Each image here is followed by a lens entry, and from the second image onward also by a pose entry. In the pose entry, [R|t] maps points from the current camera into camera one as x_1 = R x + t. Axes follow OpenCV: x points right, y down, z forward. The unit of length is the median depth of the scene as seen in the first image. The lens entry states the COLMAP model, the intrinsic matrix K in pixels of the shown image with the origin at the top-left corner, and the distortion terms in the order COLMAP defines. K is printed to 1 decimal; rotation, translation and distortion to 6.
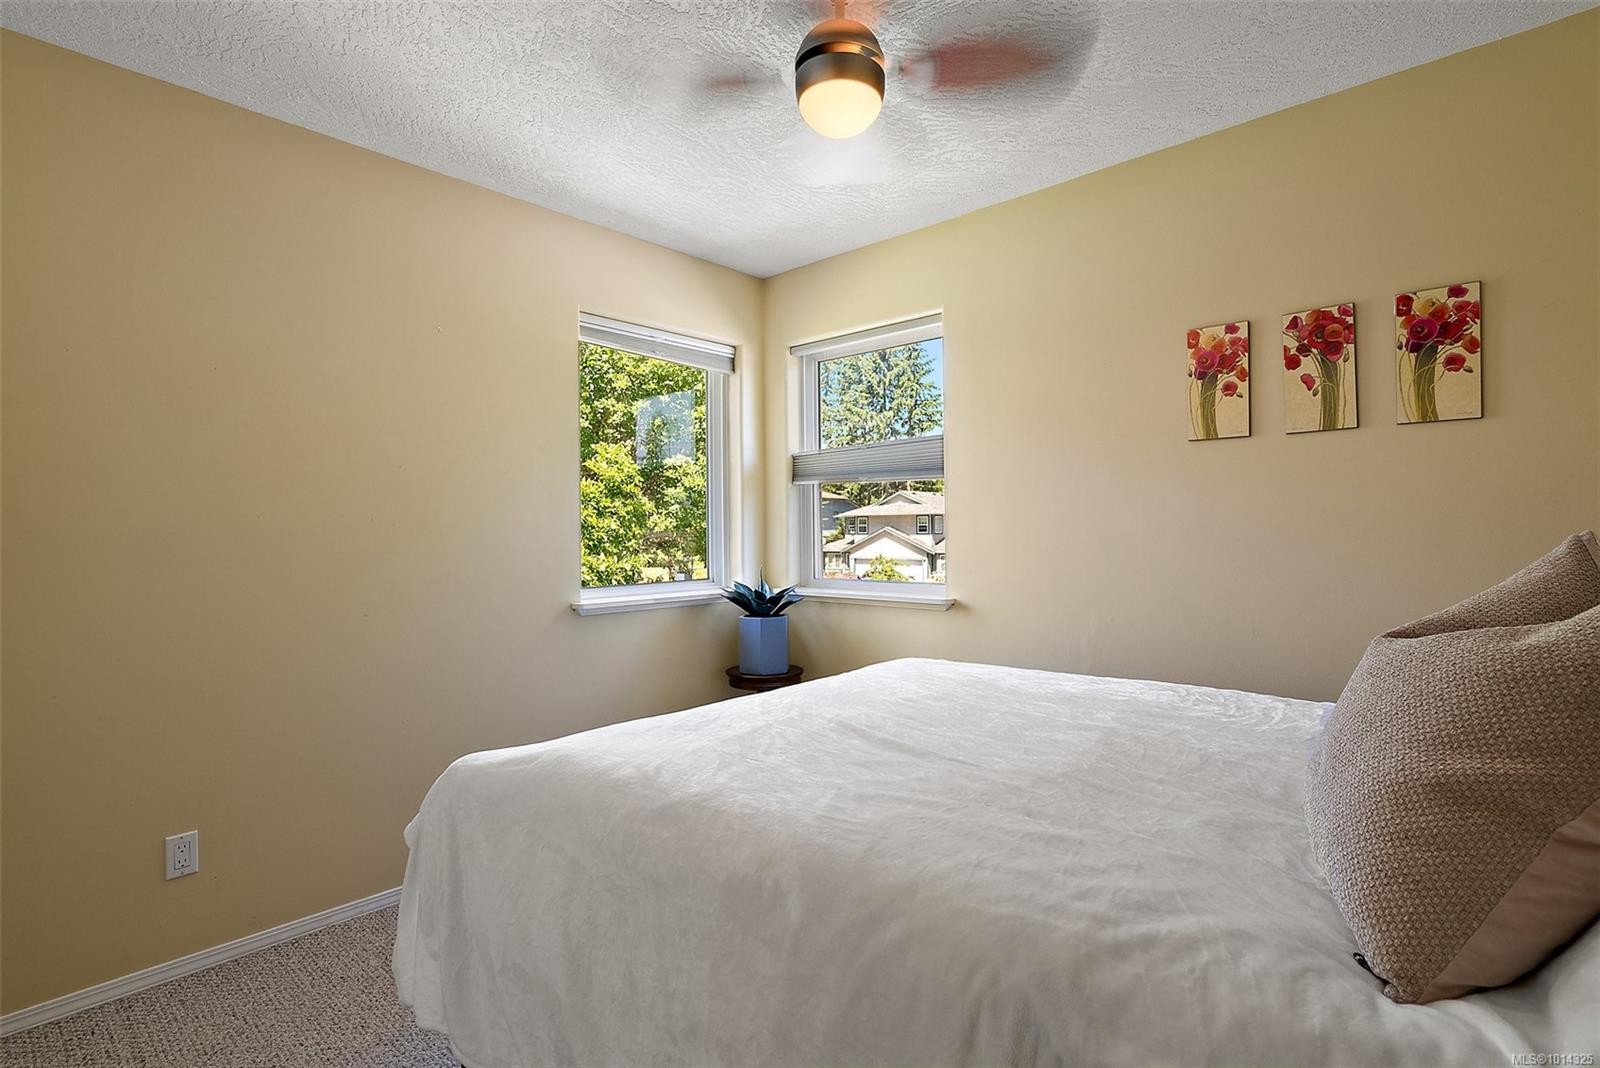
lens RADIAL K [[743.2, 0, 795.7], [0, 743.2, 545.0], [0, 0, 1]] dist [-0.005258, 0.003935]
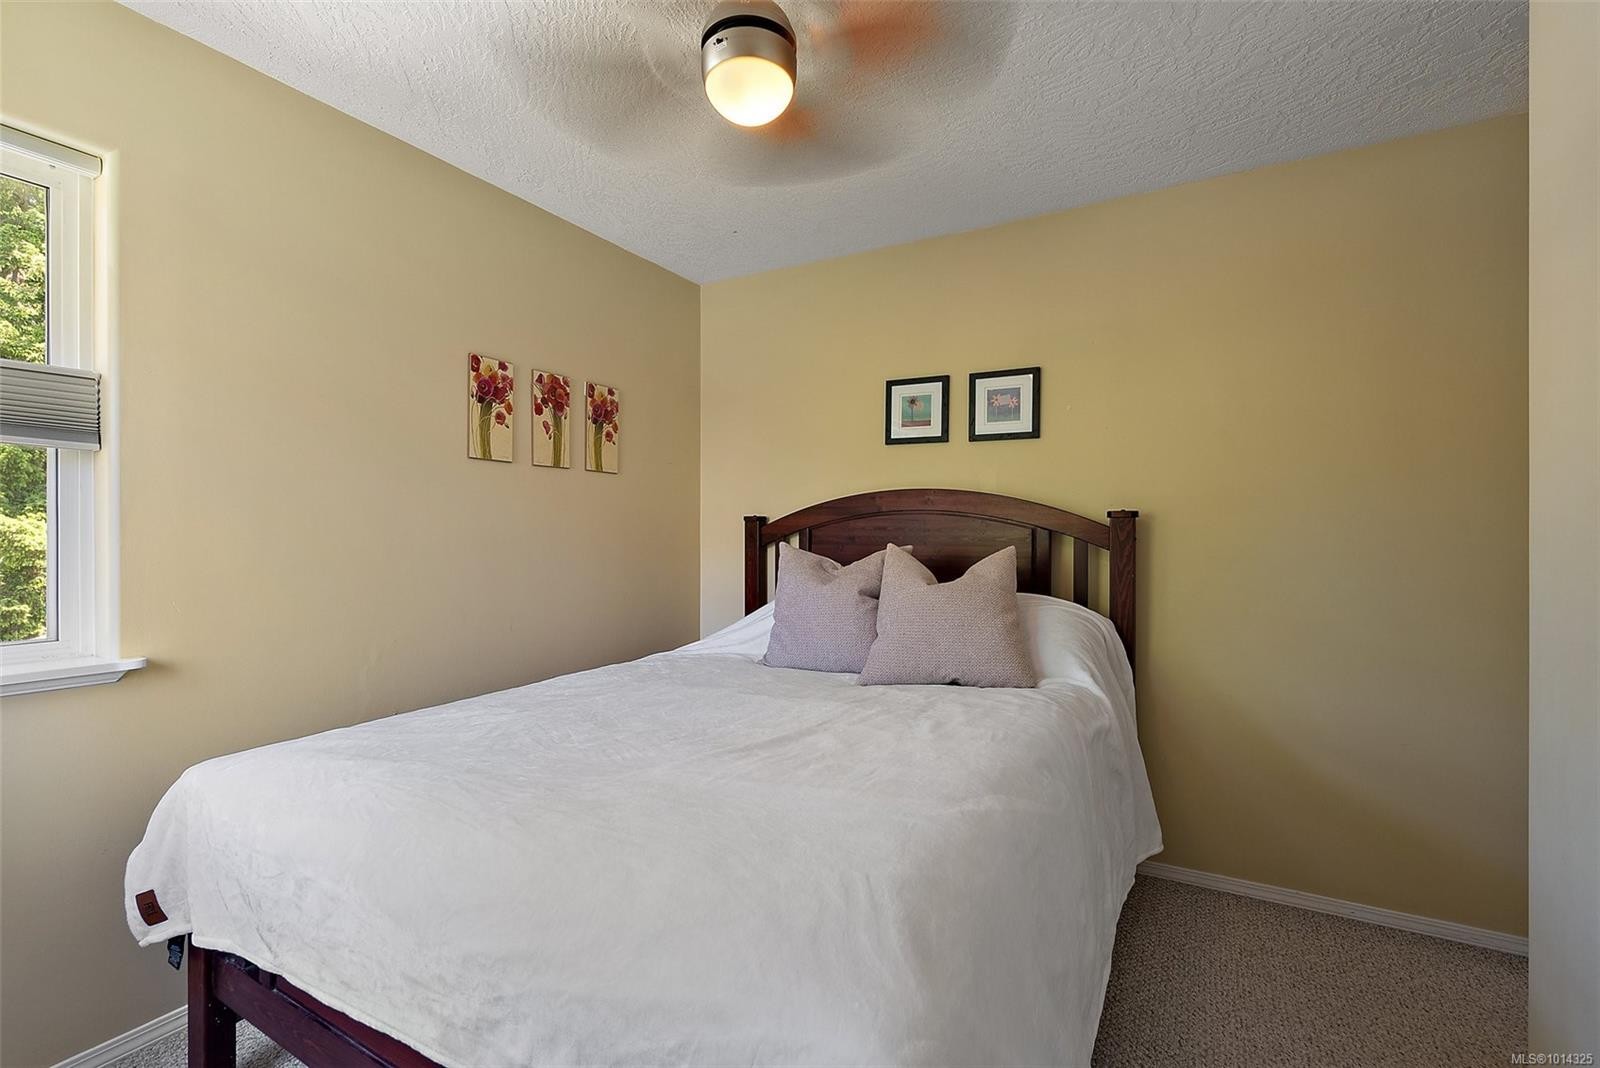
lens RADIAL K [[752.4, 0, 800.0], [0, 752.4, 534.0], [0, 0, 1]] dist [0.198606, 0.000254]
pose [[-0.190364, -0.001904, 0.981712, -0.710805], [0.002899, 0.999993, 0.002502, -0.036258], [-0.981709, 0.003322, -0.190357, 0.817287]]
